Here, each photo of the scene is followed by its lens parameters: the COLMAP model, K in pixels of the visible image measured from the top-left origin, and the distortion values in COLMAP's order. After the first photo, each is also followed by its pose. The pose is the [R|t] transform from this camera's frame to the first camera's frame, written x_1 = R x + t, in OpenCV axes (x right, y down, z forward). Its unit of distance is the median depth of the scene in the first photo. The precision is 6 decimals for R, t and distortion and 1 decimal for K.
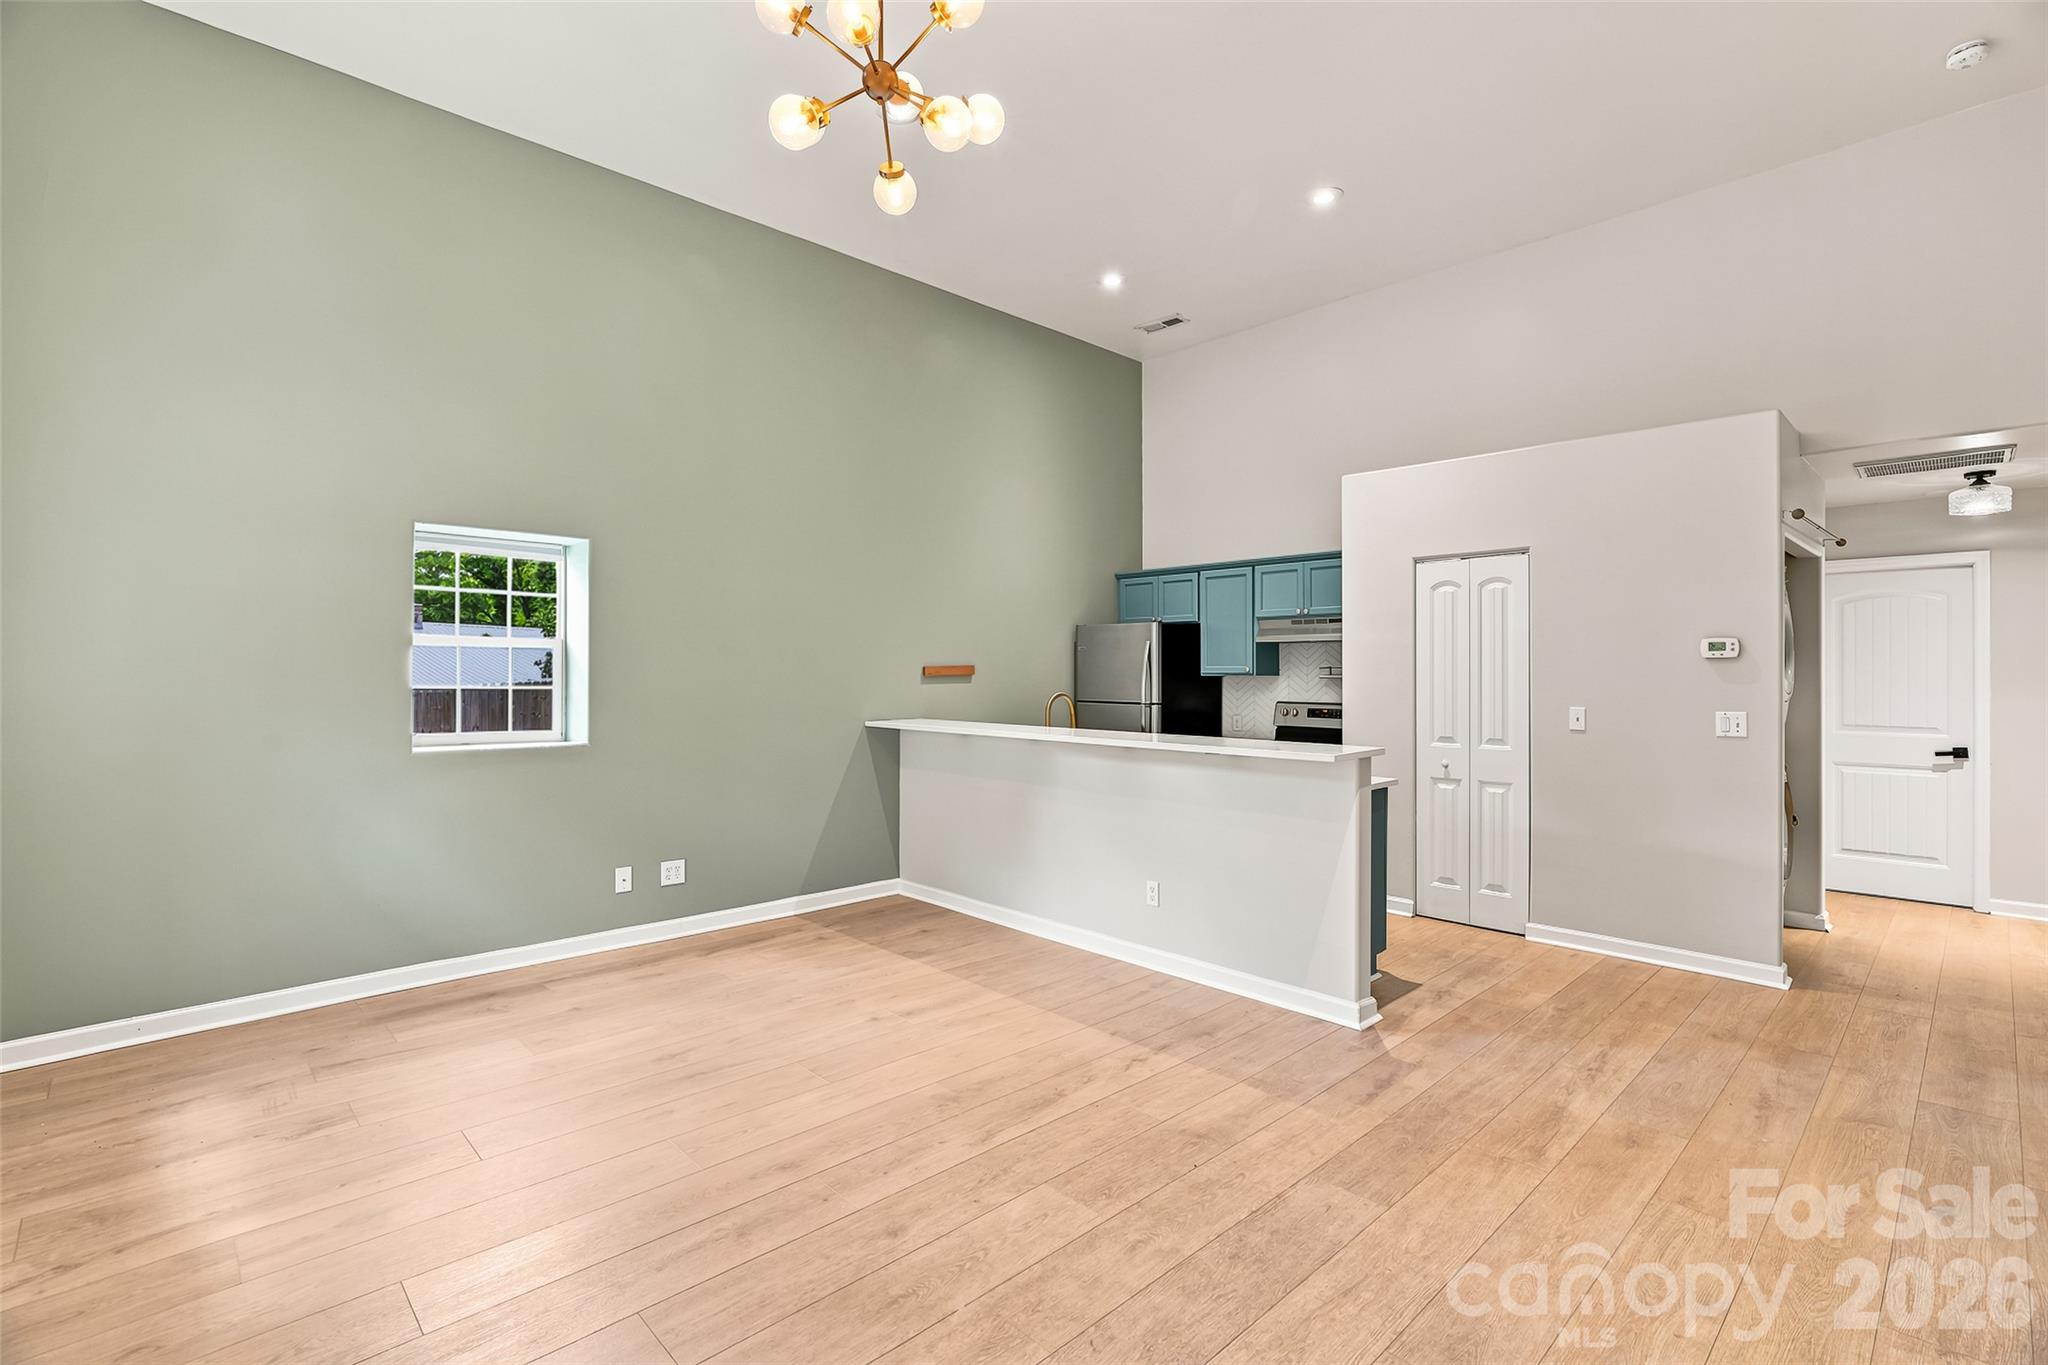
lens RADIAL K [[942.6, 0, 1018.1], [0, 942.6, 675.2], [0, 0, 1]] dist [-0.010712, -0.000146]
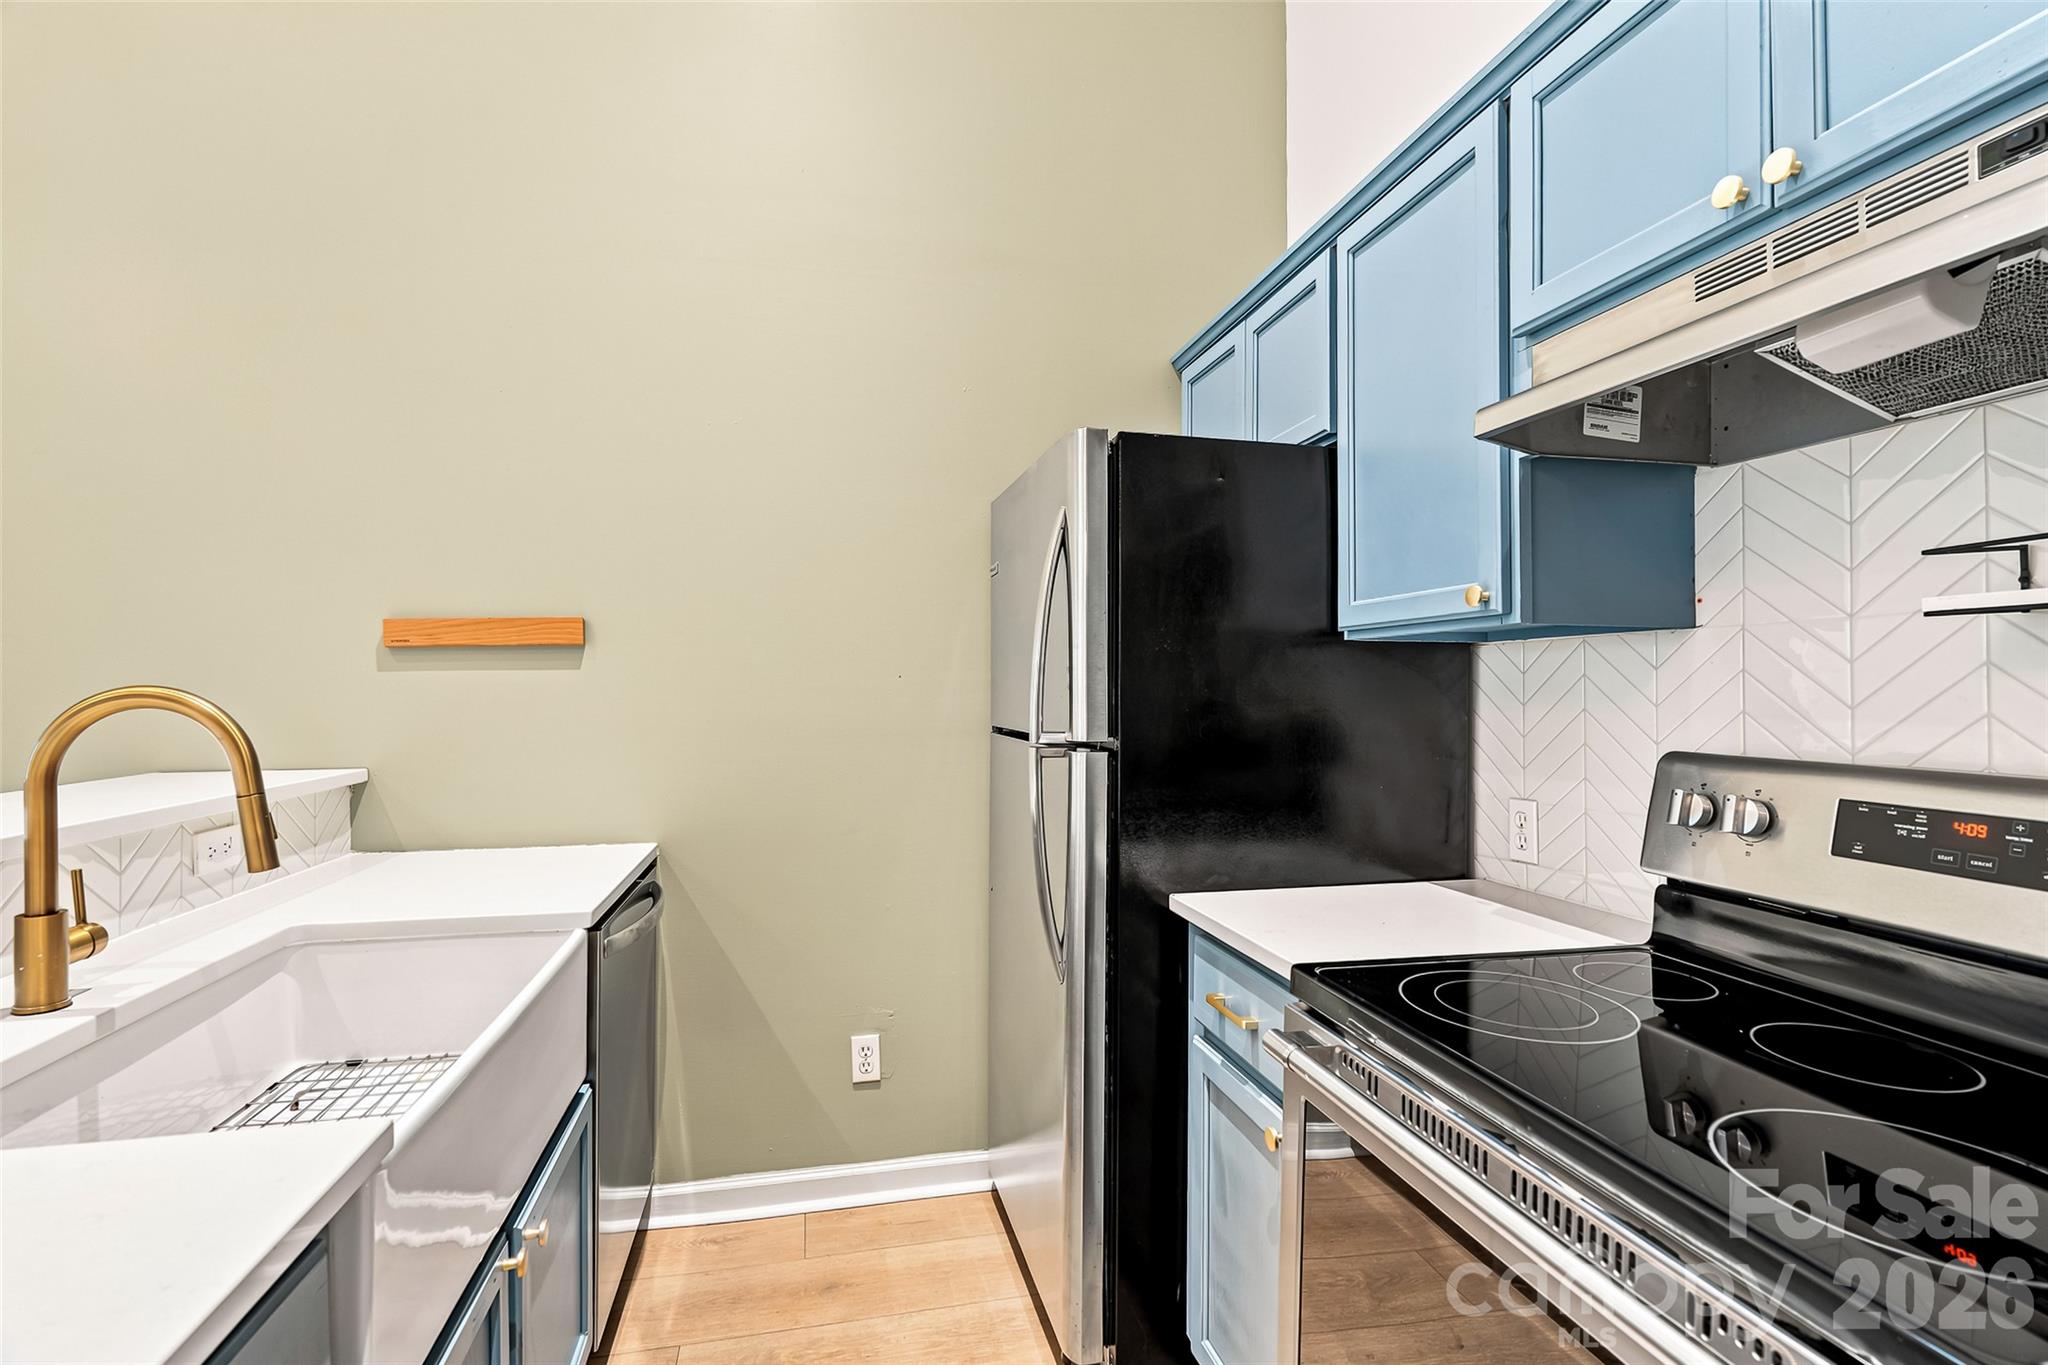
lens RADIAL K [[1002.9, 0, 1015.5], [0, 1002.9, 678.7], [0, 0, 1]] dist [-0.007123, -0.002640]
pose [[0.839656, -0.005521, -0.543091, 0.531082], [0.000040, 0.999949, -0.010103, 0.029411], [0.543119, 0.008461, 0.839613, 1.462345]]
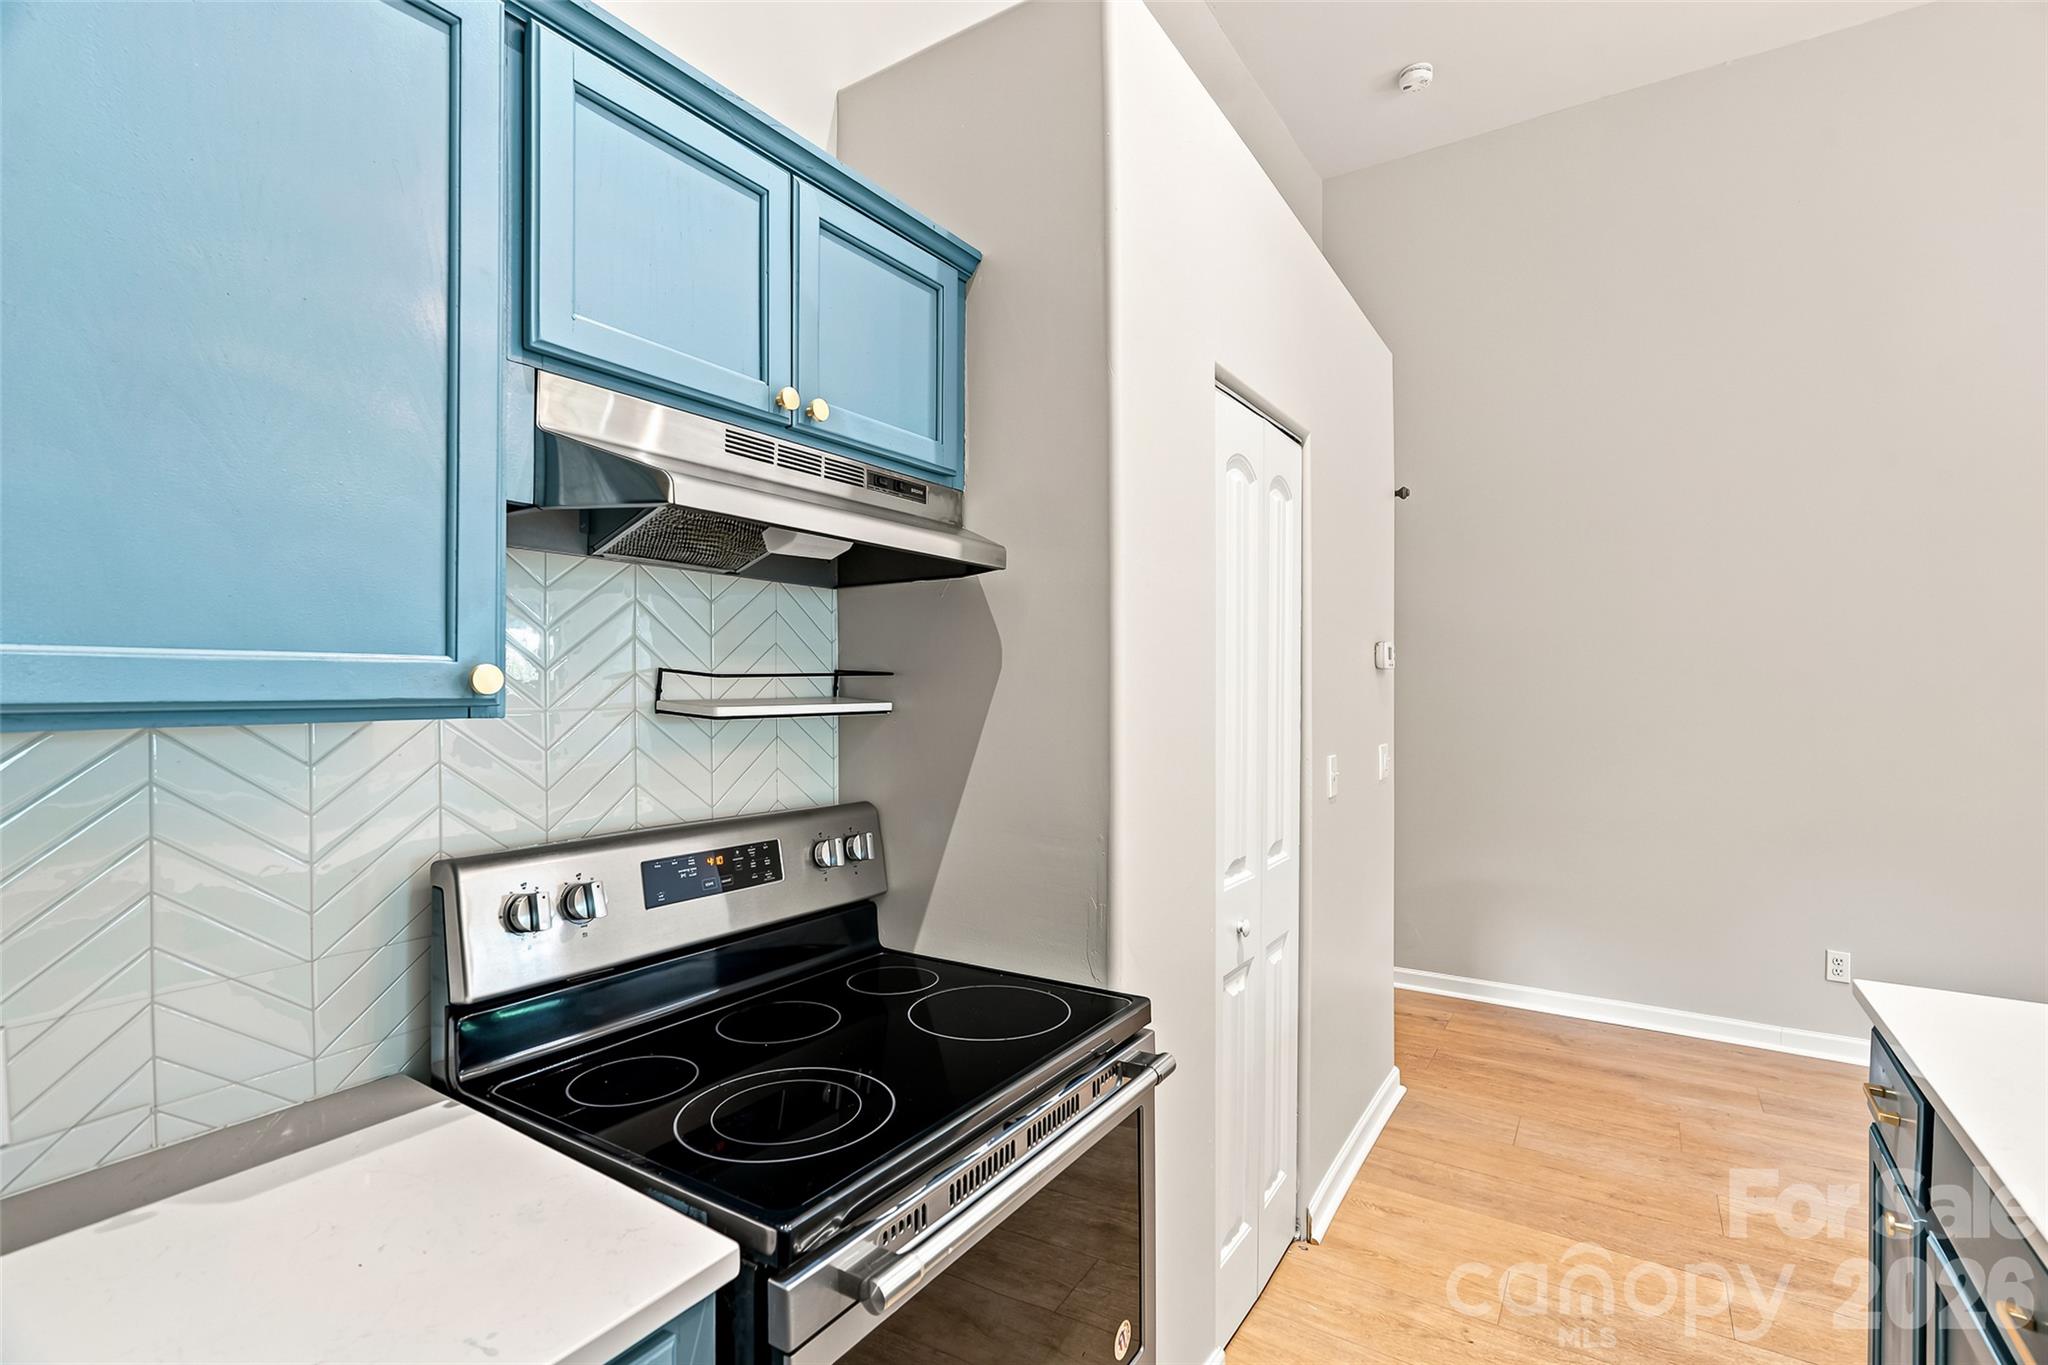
lens RADIAL K [[942.6, 0, 1015.6], [0, 942.6, 680.1], [0, 0, 1]] dist [-0.010712, -0.000146]
pose [[-0.204478, 0.001708, 0.978870, 0.154407], [-0.001005, 0.999998, -0.001954, -0.010388], [-0.978871, -0.001383, -0.204475, 1.832847]]
